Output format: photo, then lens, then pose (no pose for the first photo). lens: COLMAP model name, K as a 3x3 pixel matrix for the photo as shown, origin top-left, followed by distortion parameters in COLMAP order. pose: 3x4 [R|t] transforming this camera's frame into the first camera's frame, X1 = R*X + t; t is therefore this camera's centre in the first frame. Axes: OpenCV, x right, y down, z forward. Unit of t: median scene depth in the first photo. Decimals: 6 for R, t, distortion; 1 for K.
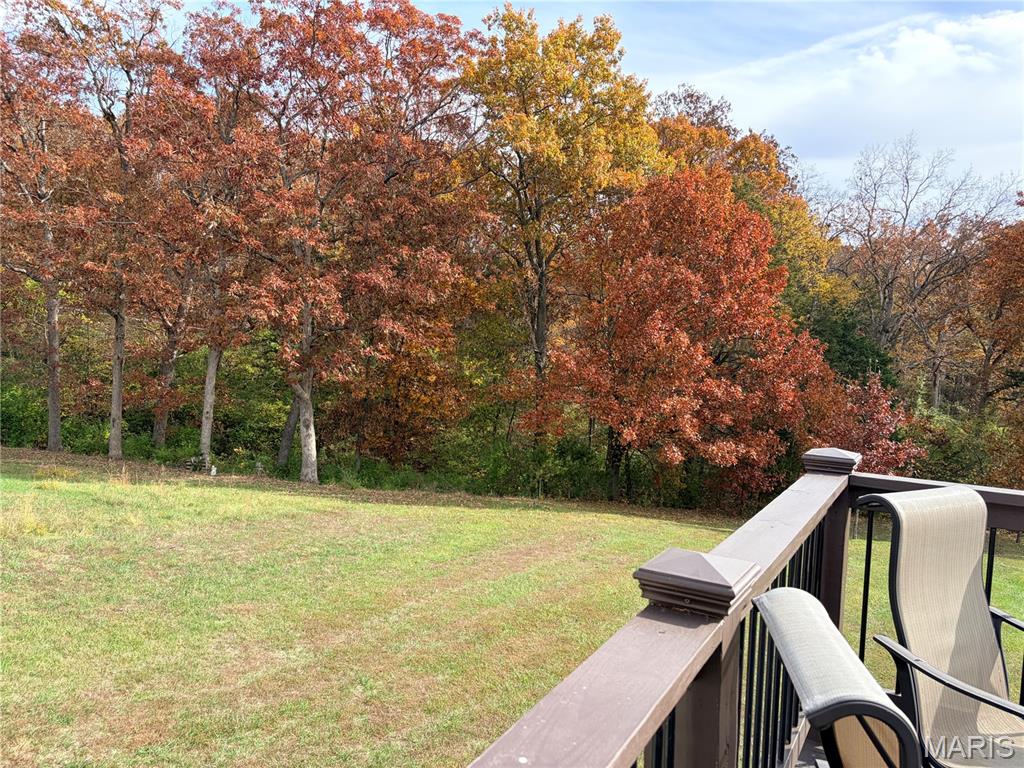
lens RADIAL K [[773.7, 0, 509.1], [0, 773.7, 385.3], [0, 0, 1]] dist [0.054201, -0.048871]
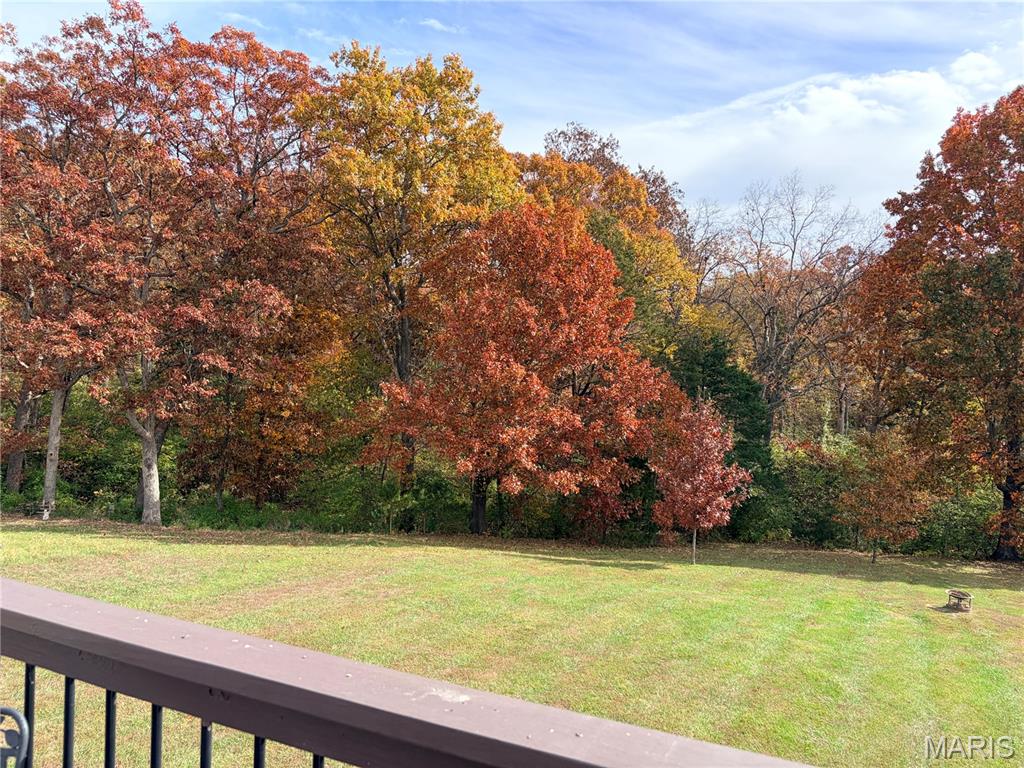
lens RADIAL K [[774.6, 0, 510.9], [0, 774.6, 389.3], [0, 0, 1]] dist [0.054572, -0.052364]
pose [[0.998300, -0.018236, 0.055364, 0.138801], [0.020465, 0.998991, -0.039967, 0.005387], [-0.054580, 0.041032, 0.997666, -0.001729]]
